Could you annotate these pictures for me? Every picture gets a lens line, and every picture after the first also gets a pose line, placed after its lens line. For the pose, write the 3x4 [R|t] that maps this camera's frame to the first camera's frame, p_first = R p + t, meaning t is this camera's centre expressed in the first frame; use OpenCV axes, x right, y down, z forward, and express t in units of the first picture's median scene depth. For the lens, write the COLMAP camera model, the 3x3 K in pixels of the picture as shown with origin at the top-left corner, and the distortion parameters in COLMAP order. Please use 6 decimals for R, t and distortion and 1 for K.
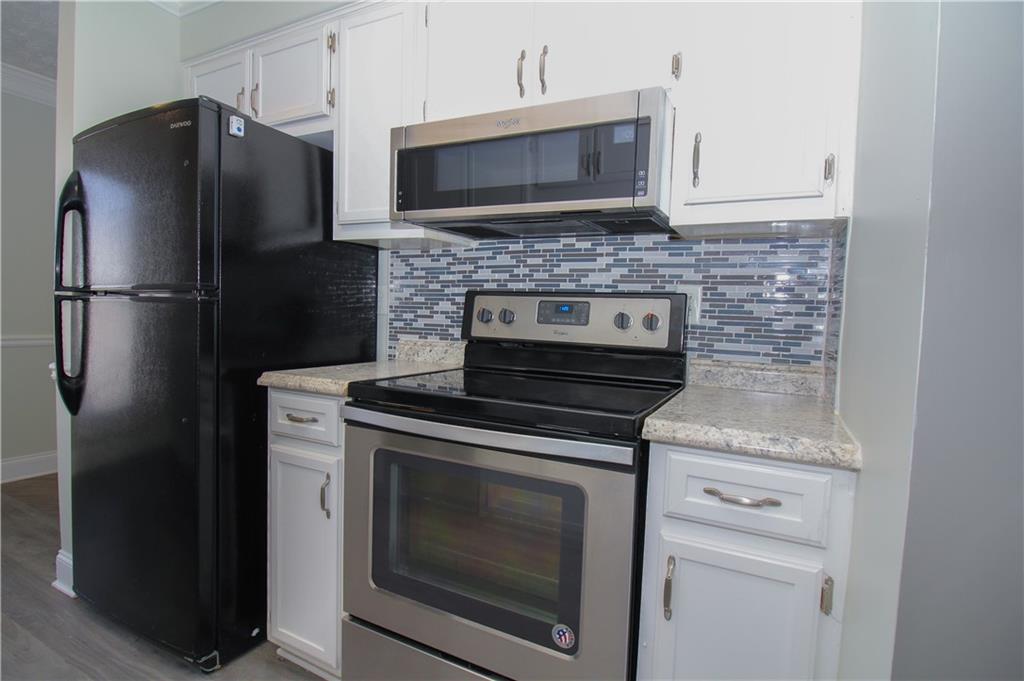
lens RADIAL K [[507.0, 0, 512.0], [0, 507.0, 340.5], [0, 0, 1]] dist [-0.000622, -0.000228]
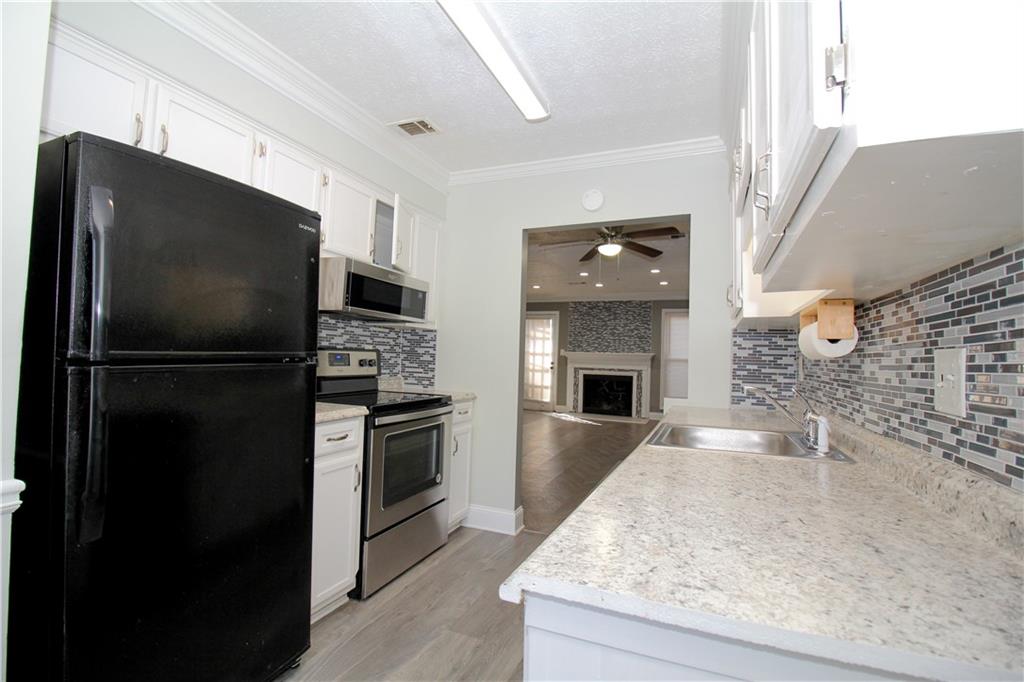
lens RADIAL K [[472.5, 0, 512.0], [0, 472.5, 341.0], [0, 0, 1]] dist [0.001138, -0.000584]
pose [[-0.078926, -0.005621, 0.996865, -1.752886], [0.017159, 0.999828, 0.006996, -0.130975], [-0.996733, 0.017658, -0.078816, 0.542358]]
